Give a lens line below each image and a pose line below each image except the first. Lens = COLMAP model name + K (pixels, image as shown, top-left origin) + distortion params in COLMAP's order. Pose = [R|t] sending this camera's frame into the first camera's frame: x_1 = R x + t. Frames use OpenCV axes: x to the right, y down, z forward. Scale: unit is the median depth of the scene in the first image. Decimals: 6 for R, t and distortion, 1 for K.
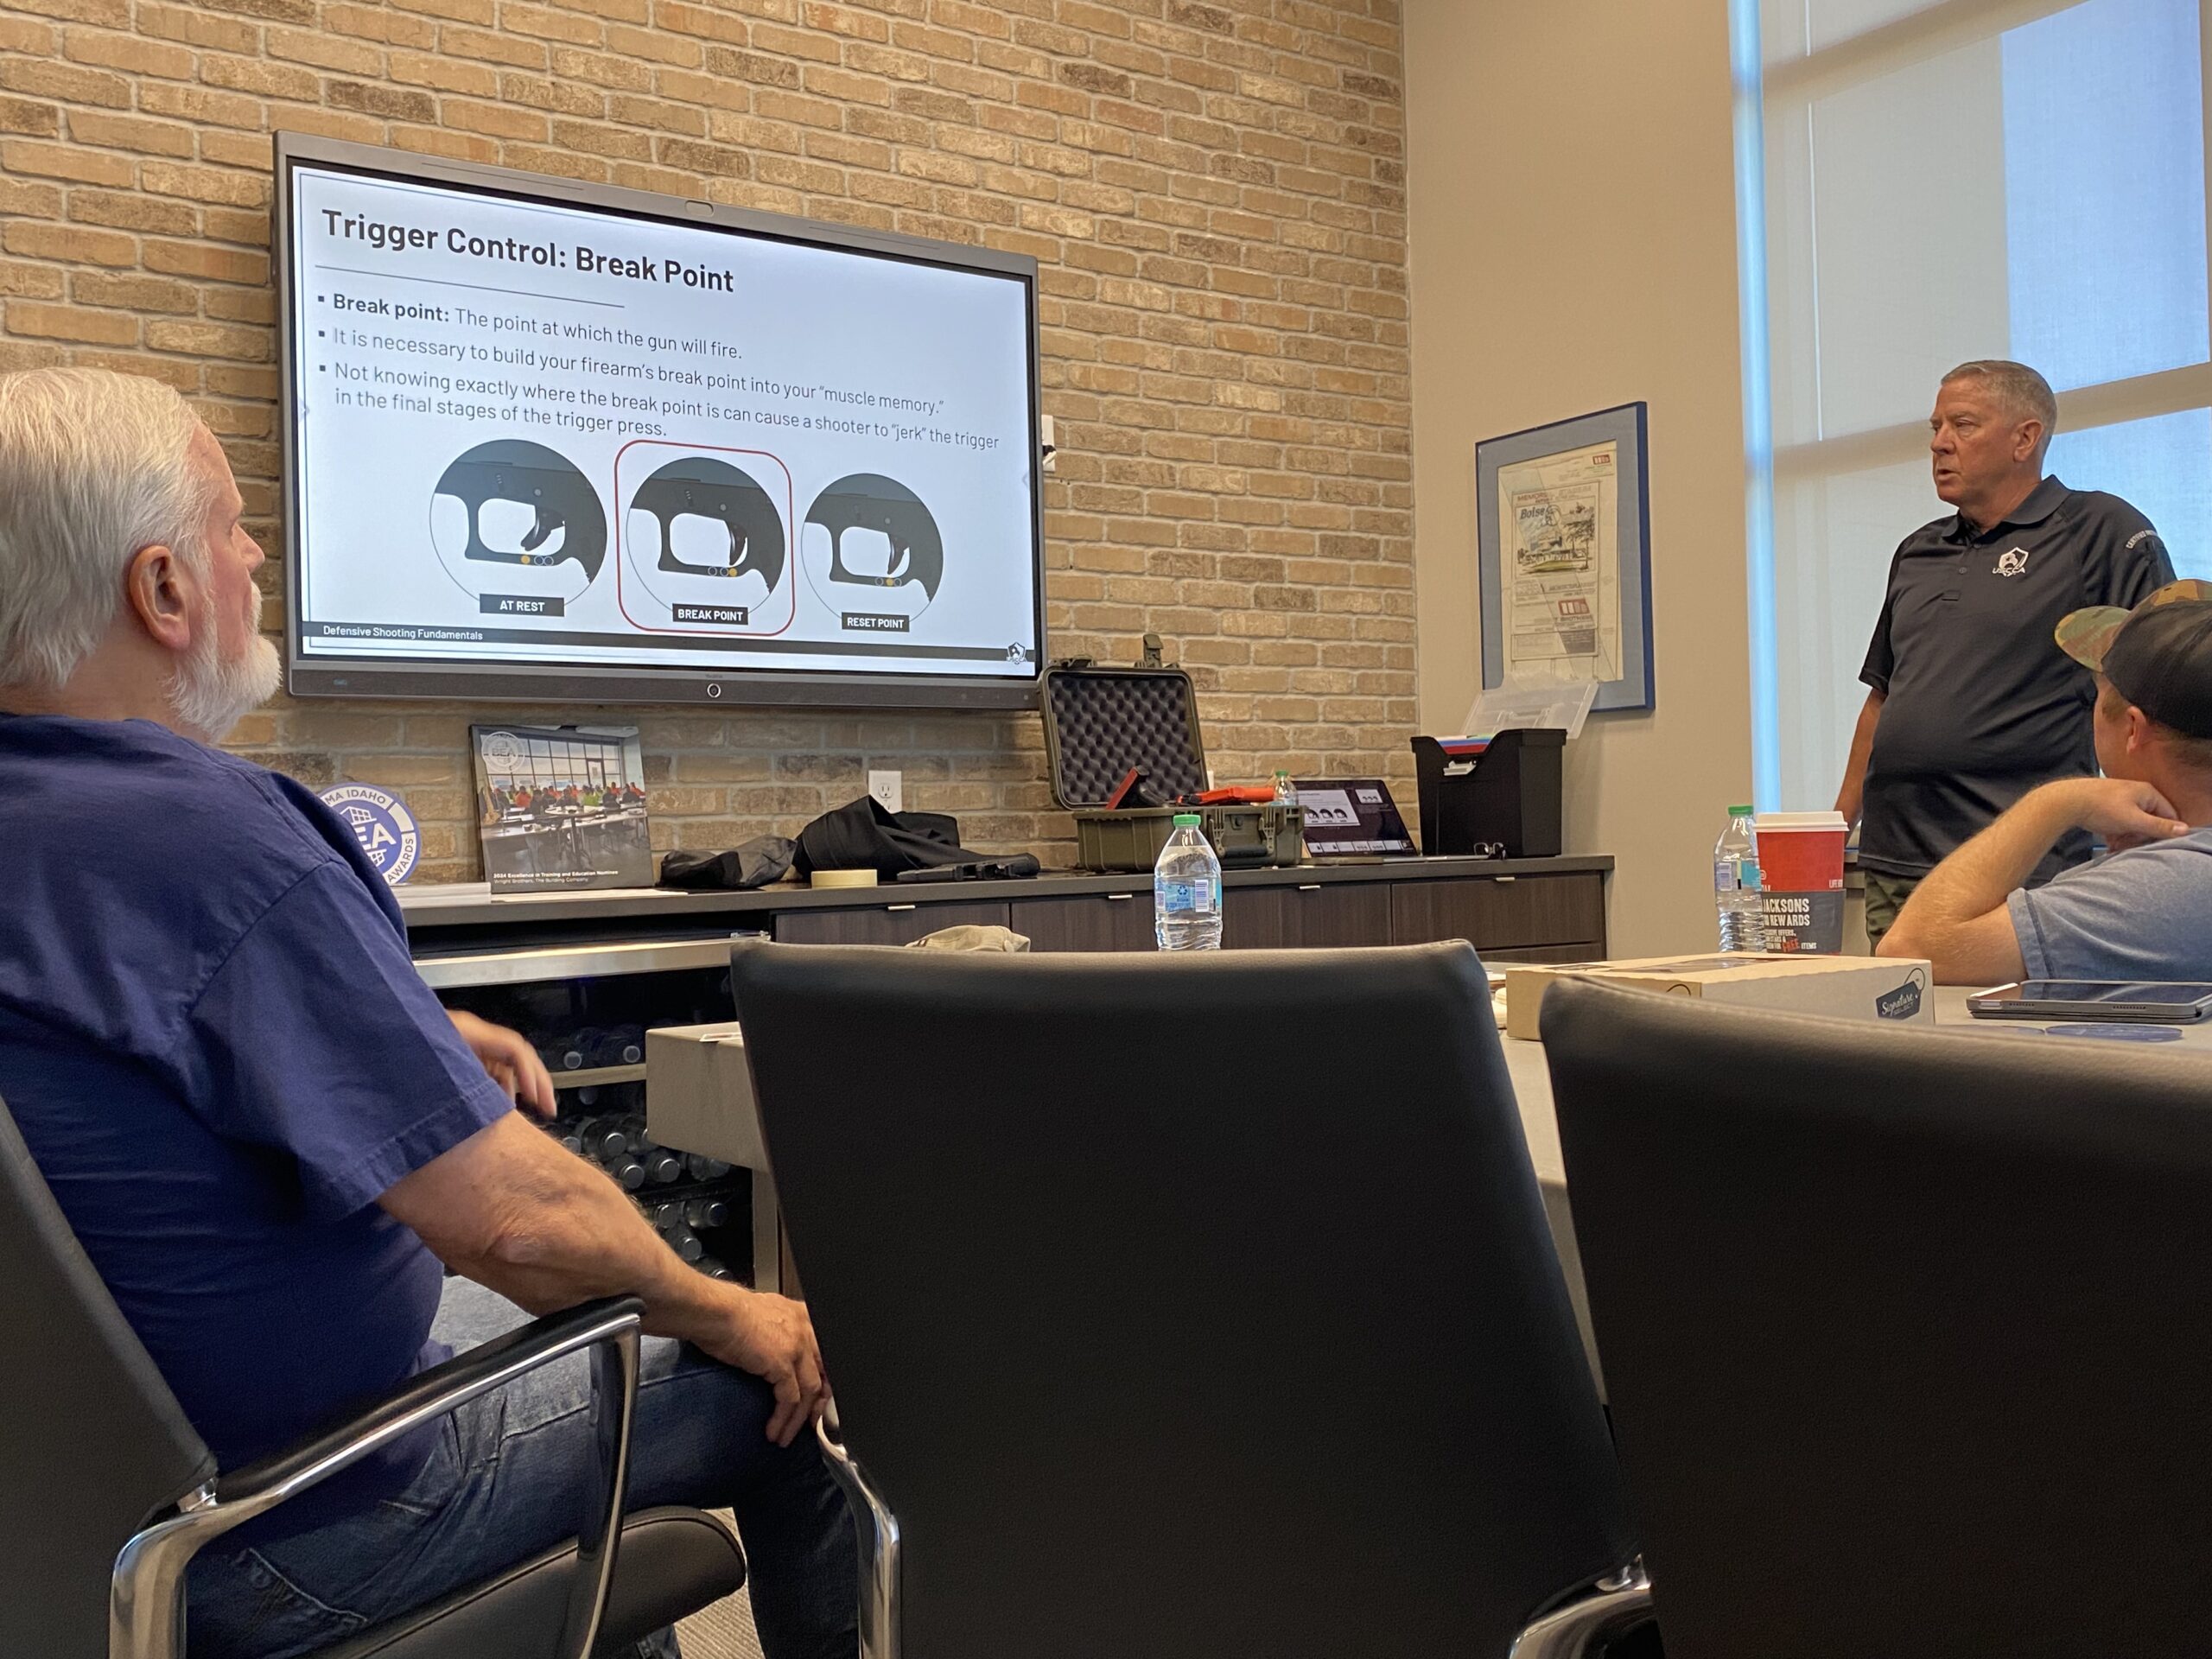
lens RADIAL K [[2032.8, 0, 1090.4], [0, 2032.8, 843.6], [0, 0, 1]] dist [0.016759, 0.000000]
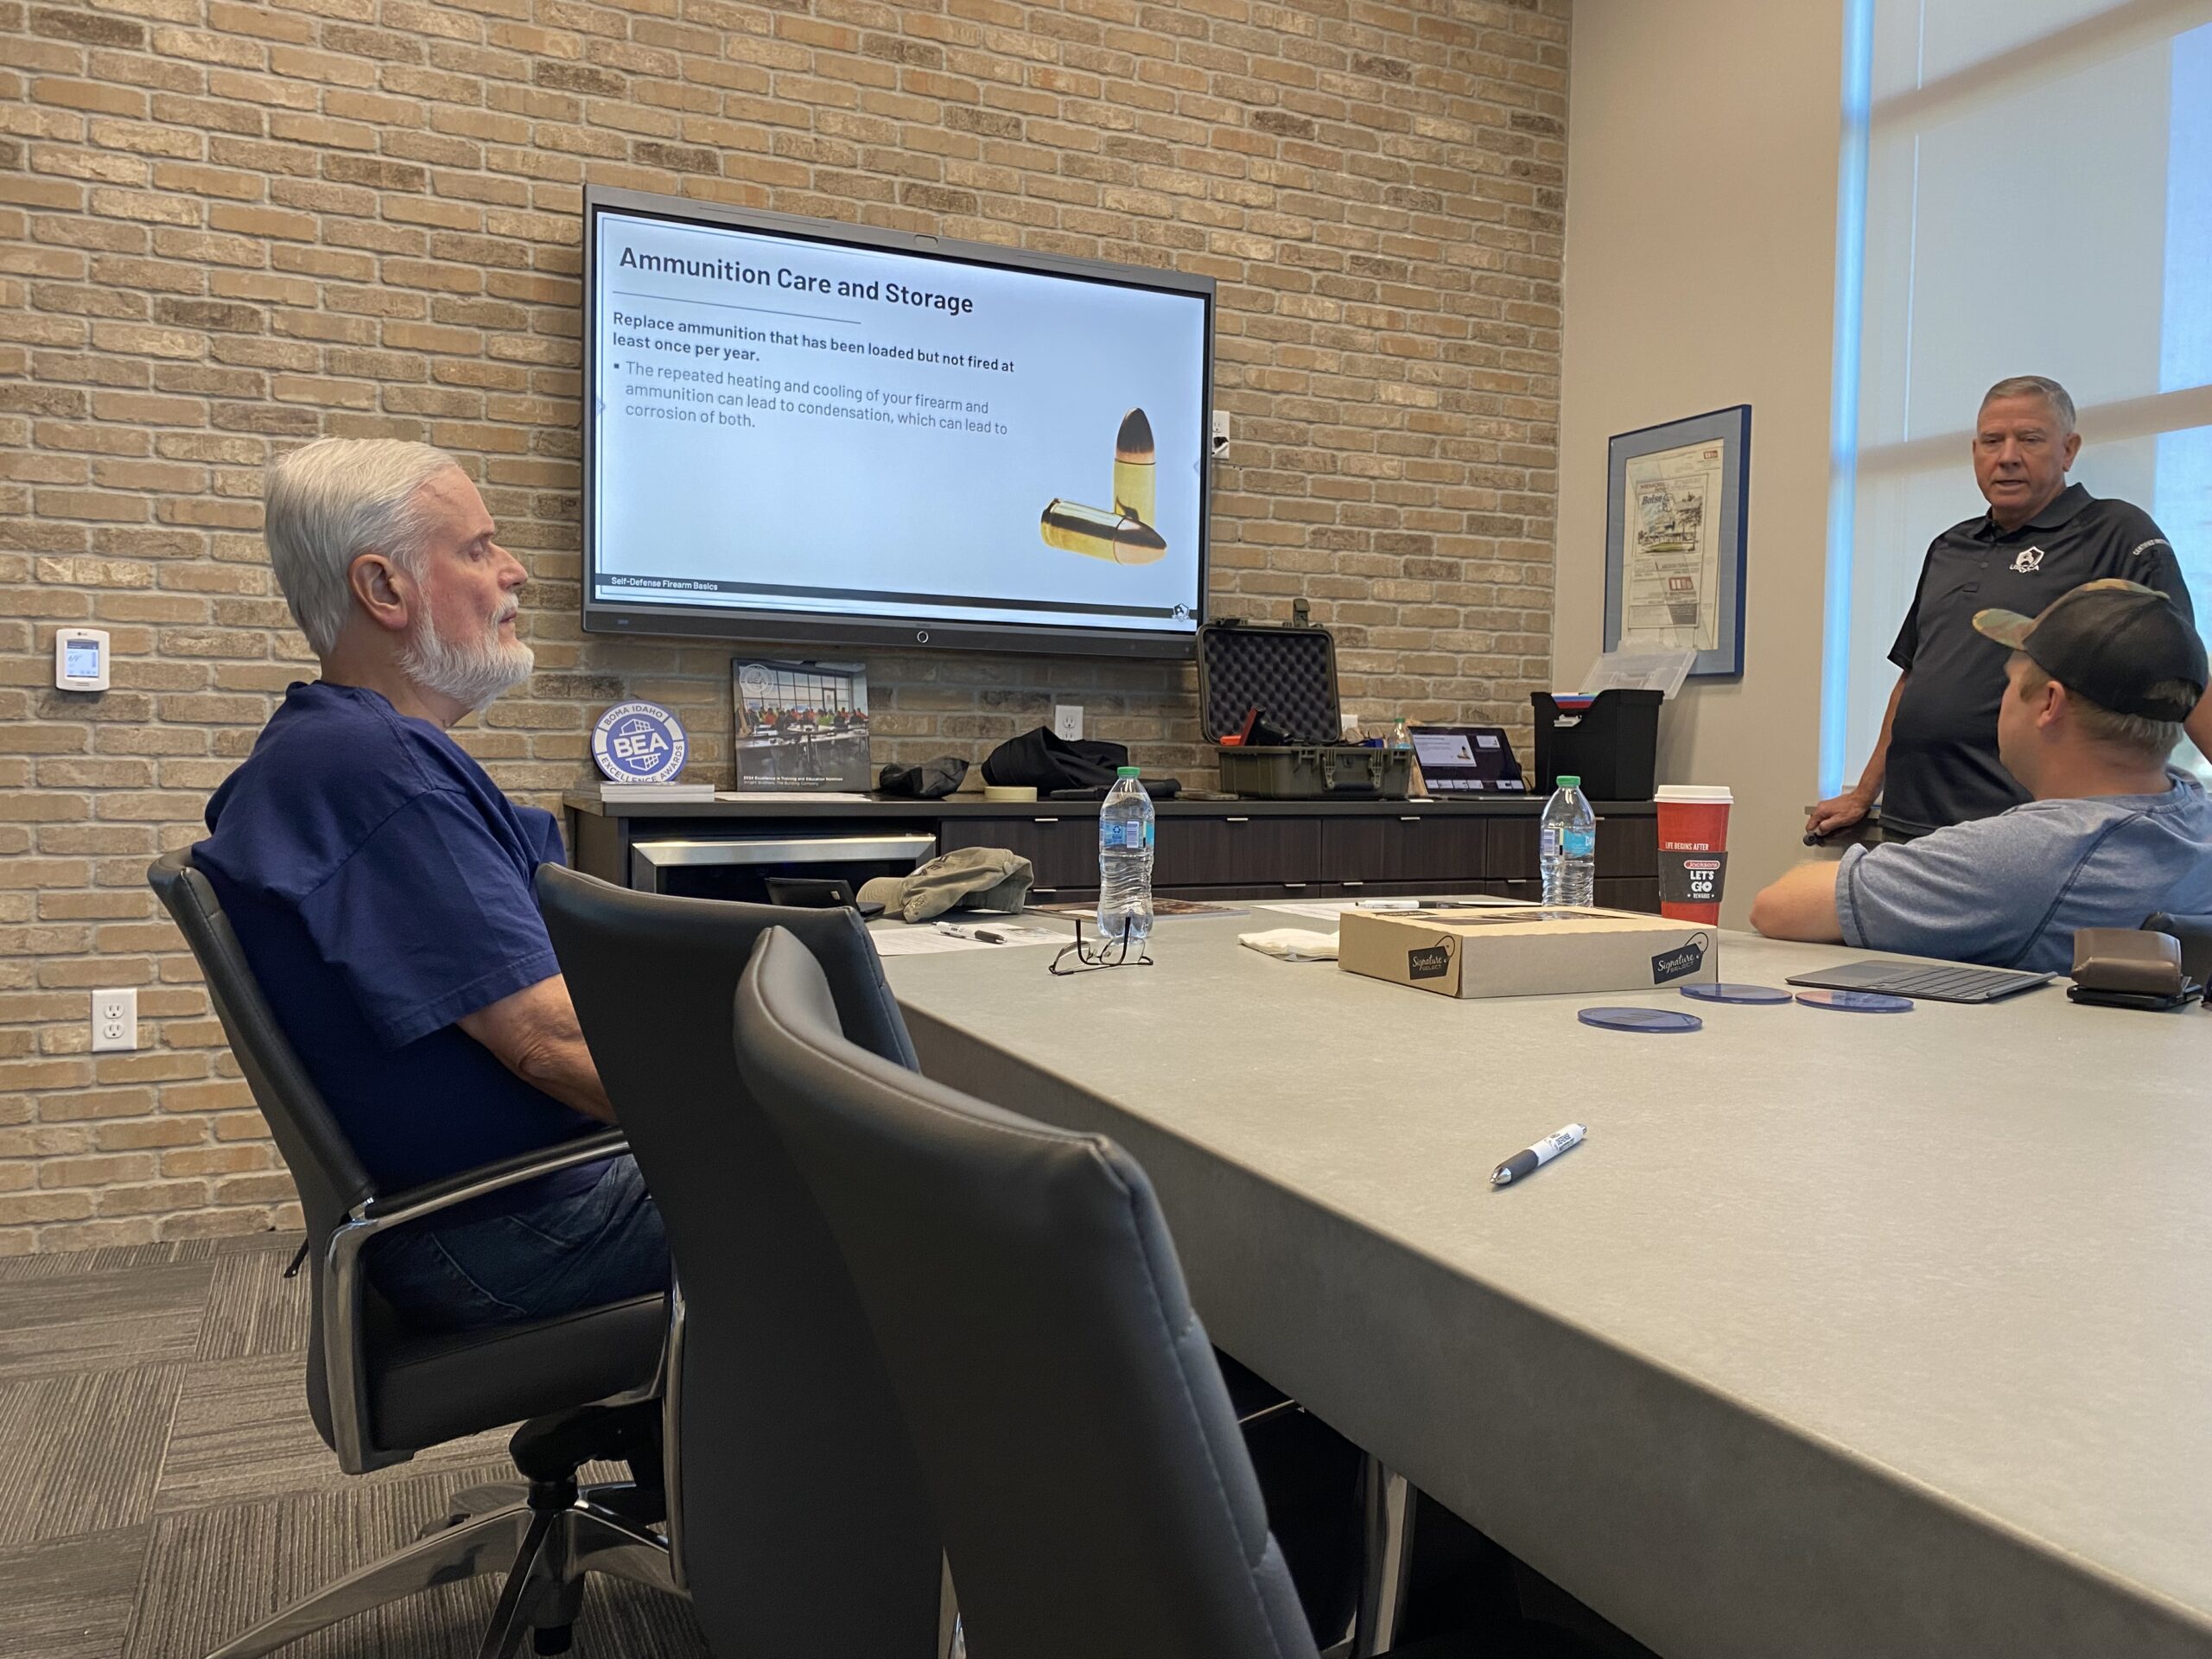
lens RADIAL K [[1685.7, 0, 1122.2], [0, 1685.7, 820.3], [0, 0, 1]] dist [0.032881, -0.028202]
pose [[0.985026, 0.050133, -0.164957, 0.098354], [-0.043322, 0.998064, 0.044631, -0.012678], [0.166875, -0.036816, 0.985290, 0.001737]]
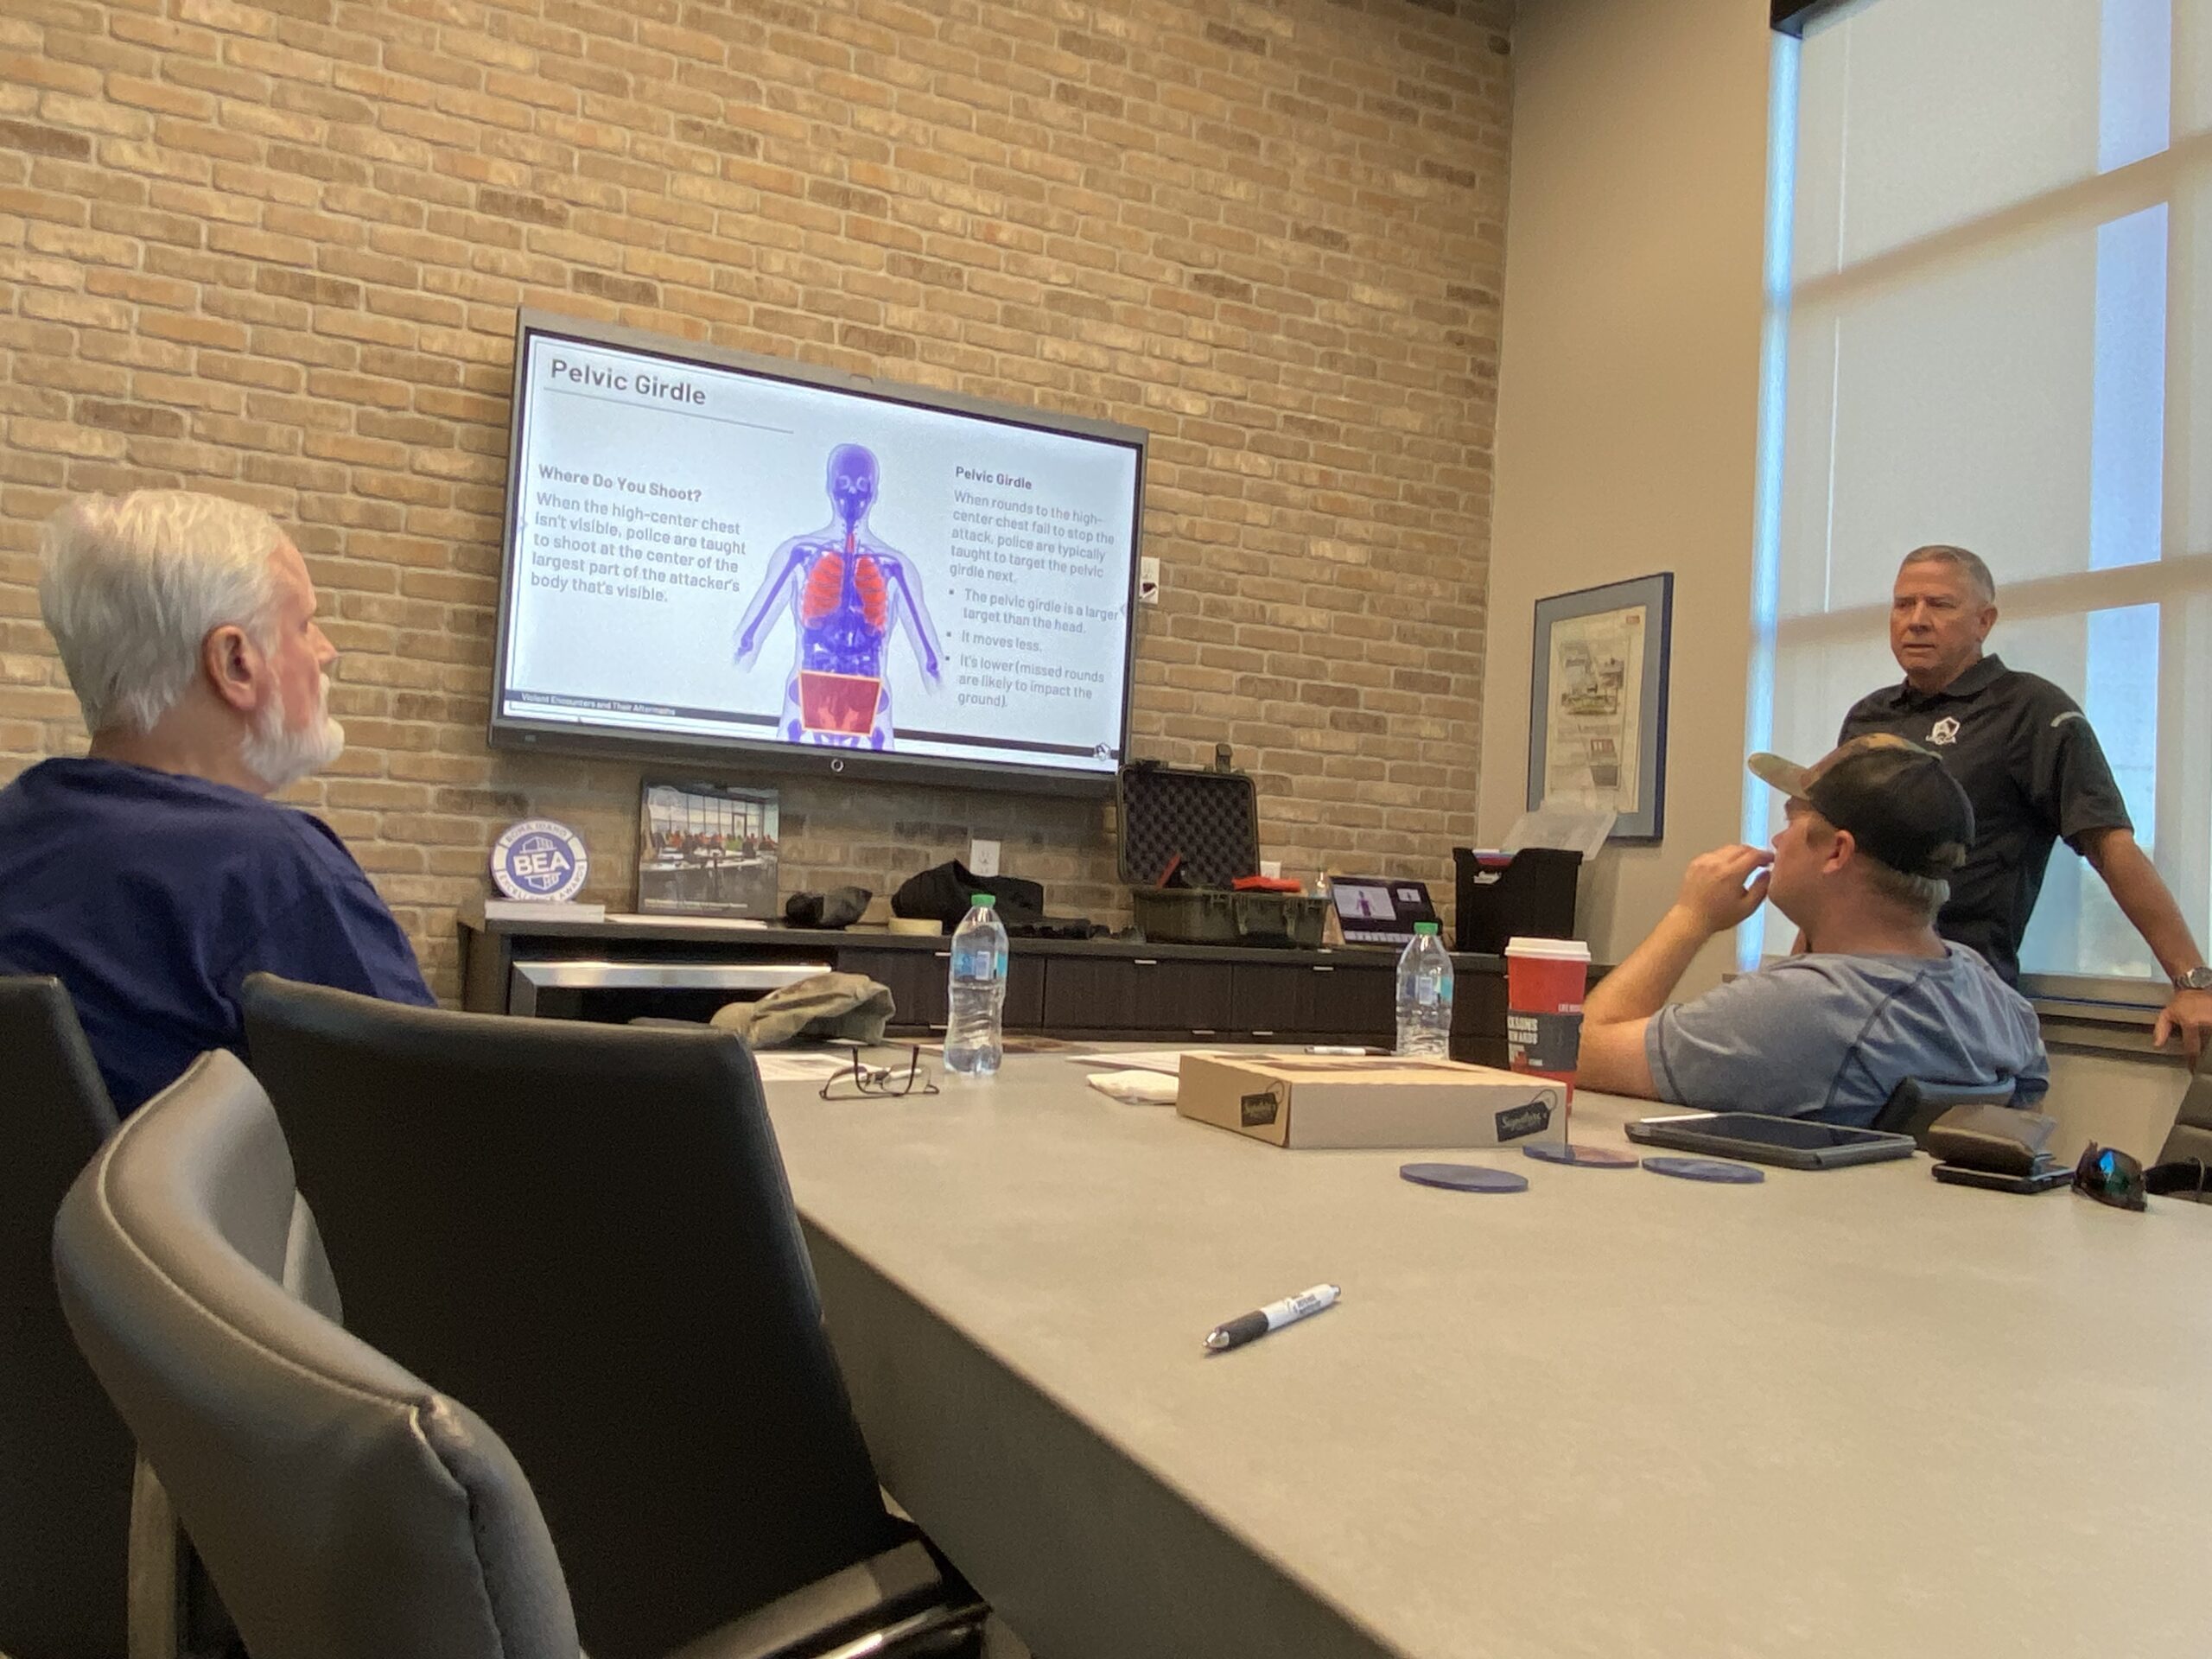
lens RADIAL K [[1668.8, 0, 1103.3], [0, 1668.8, 815.4], [0, 0, 1]] dist [0.093142, -0.114229]
pose [[0.983940, 0.074569, -0.162177, 0.125906], [-0.083014, 0.995489, -0.045930, -0.010405], [0.158020, 0.058656, 0.985692, 0.022109]]
